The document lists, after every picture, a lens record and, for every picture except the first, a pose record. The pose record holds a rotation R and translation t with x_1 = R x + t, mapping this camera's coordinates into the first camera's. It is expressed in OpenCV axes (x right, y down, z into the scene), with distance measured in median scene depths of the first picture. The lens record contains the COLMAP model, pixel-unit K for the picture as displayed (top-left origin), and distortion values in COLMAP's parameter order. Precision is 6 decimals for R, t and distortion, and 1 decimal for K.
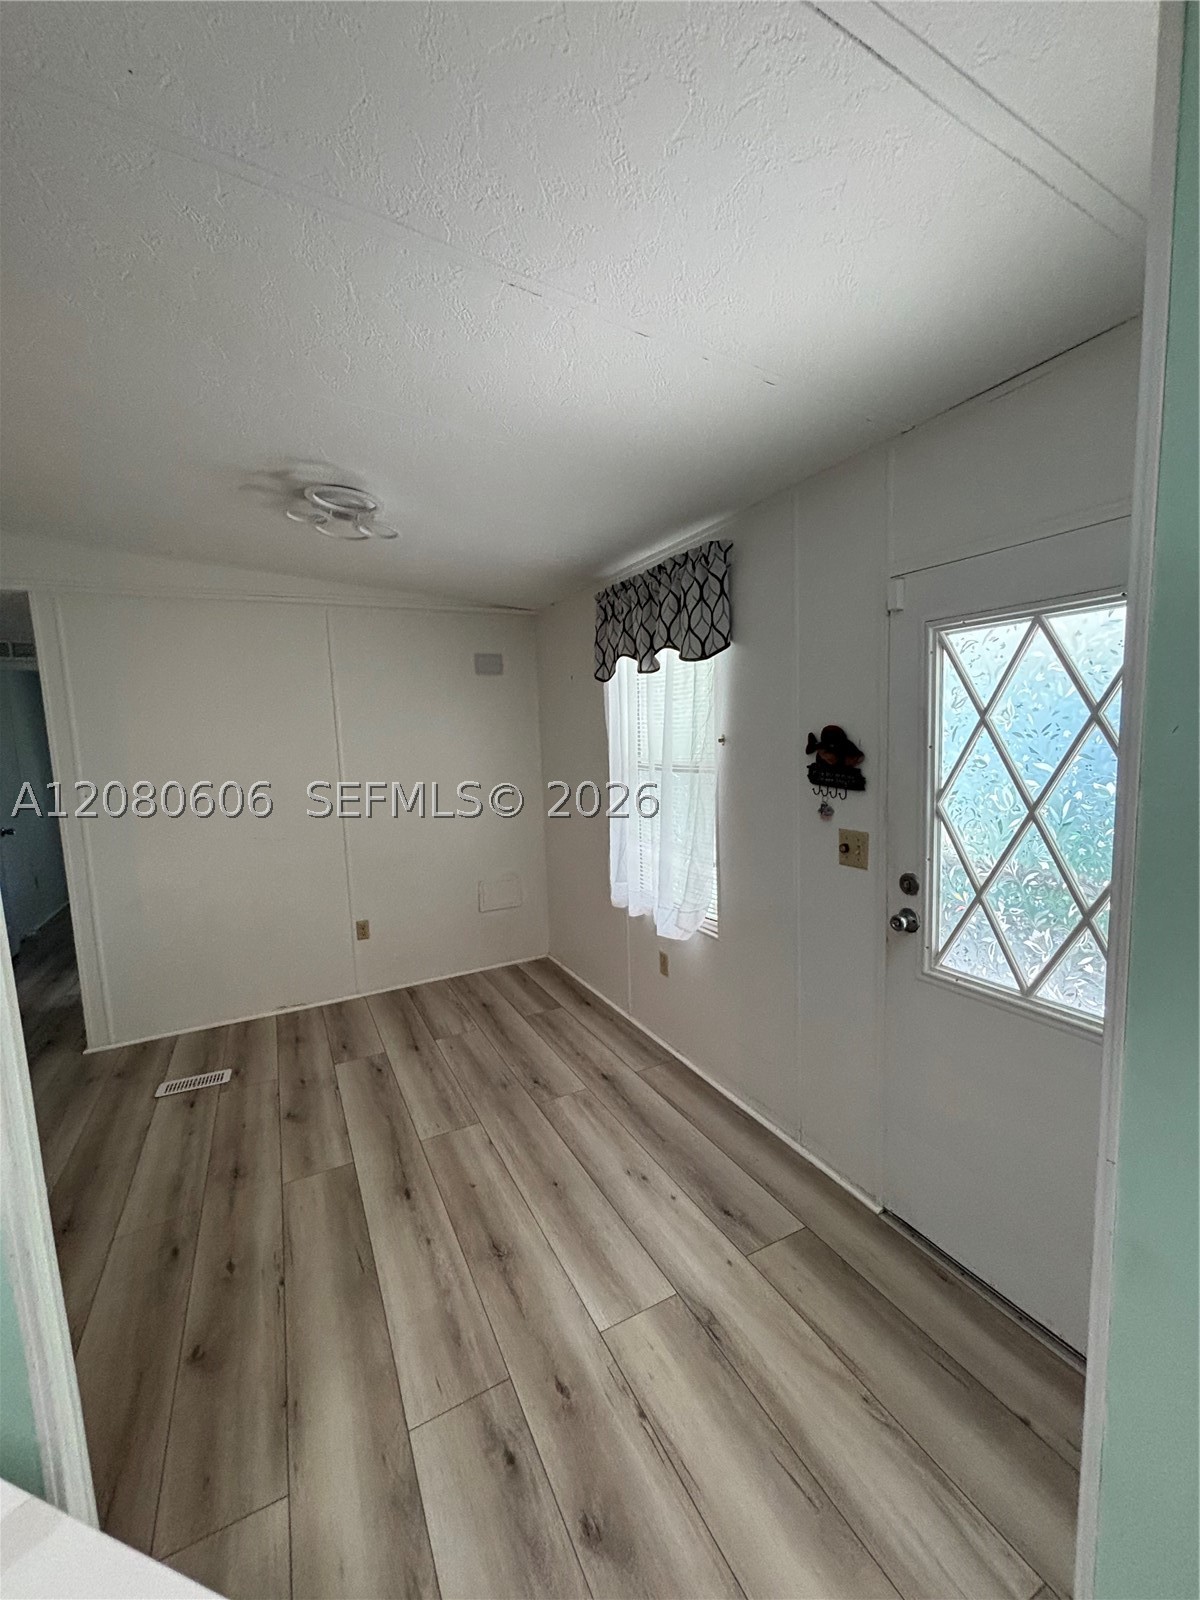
lens RADIAL K [[639.0, 0, 611.8], [0, 639.0, 796.6], [0, 0, 1]] dist [-0.001963, 0.001203]
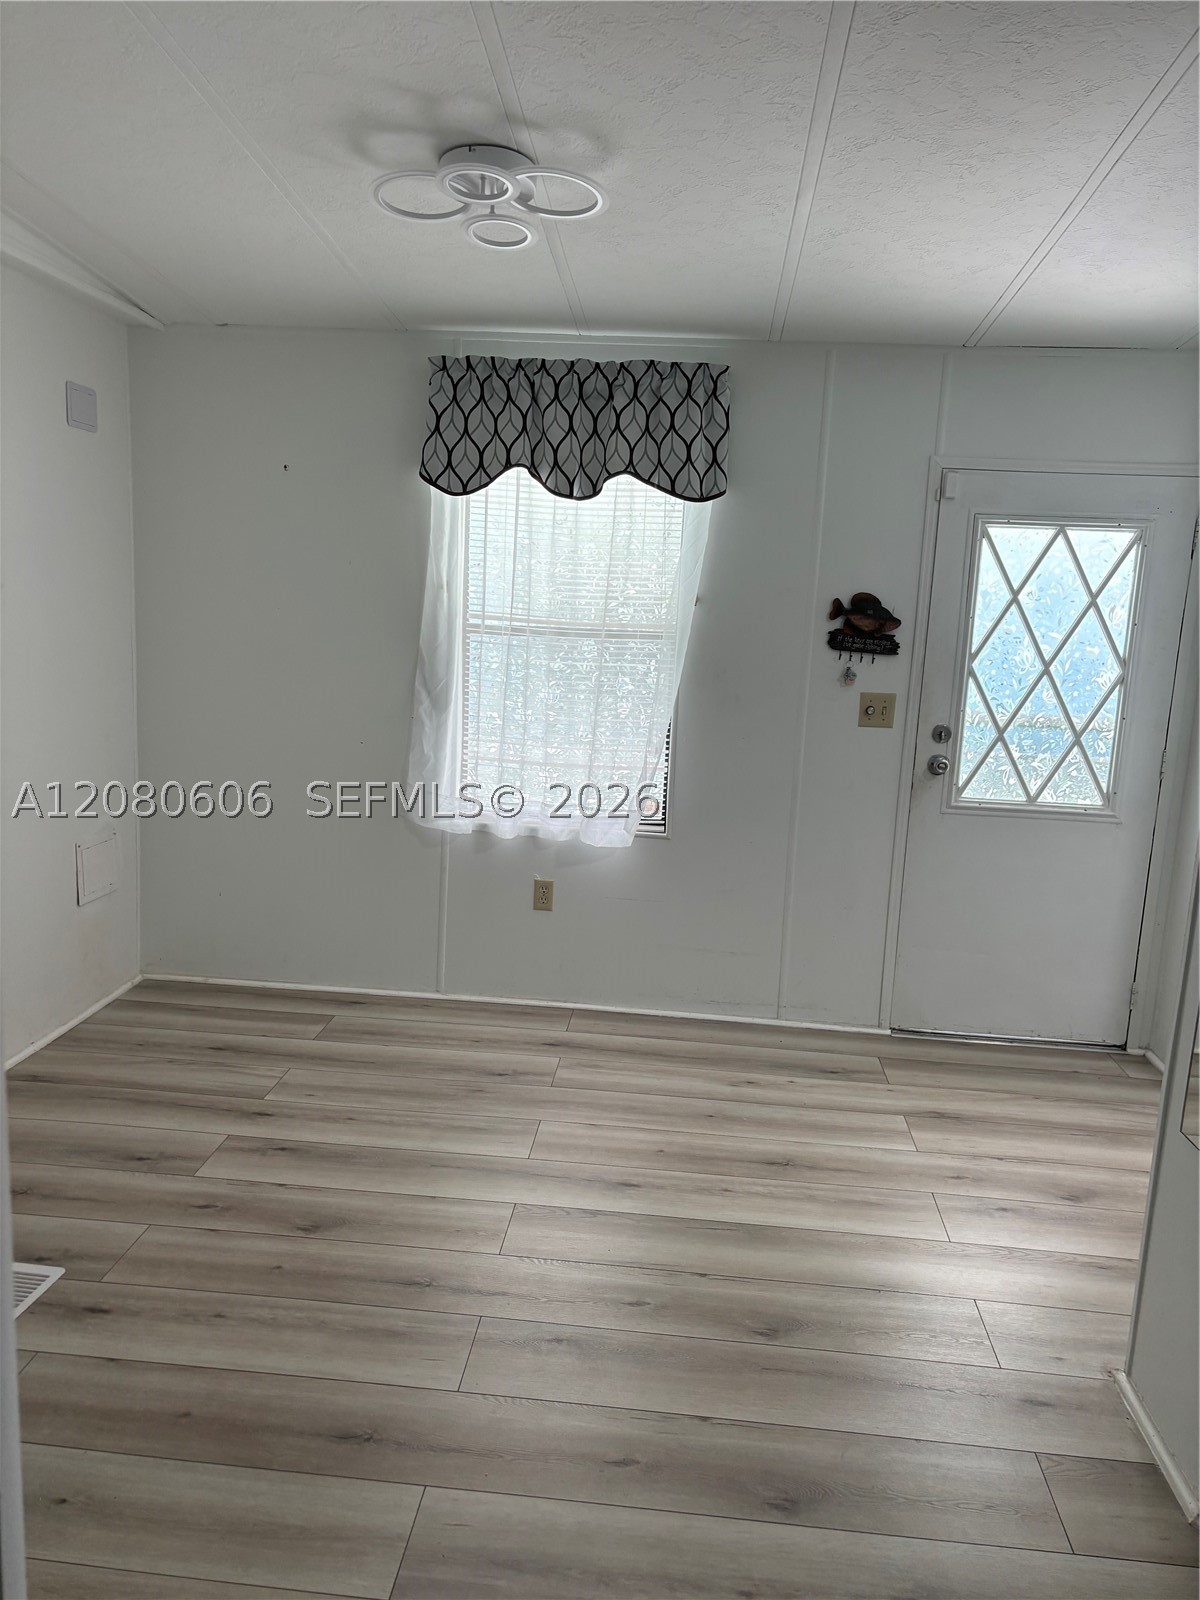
lens RADIAL K [[1170.6, 0, 610.9], [0, 1170.6, 799.7], [0, 0, 1]] dist [0.038493, -0.004802]
pose [[0.544597, -0.080864, 0.834790, -1.586805], [0.019530, 0.996294, 0.083767, 0.060064], [-0.838470, -0.029316, 0.544158, 0.304849]]
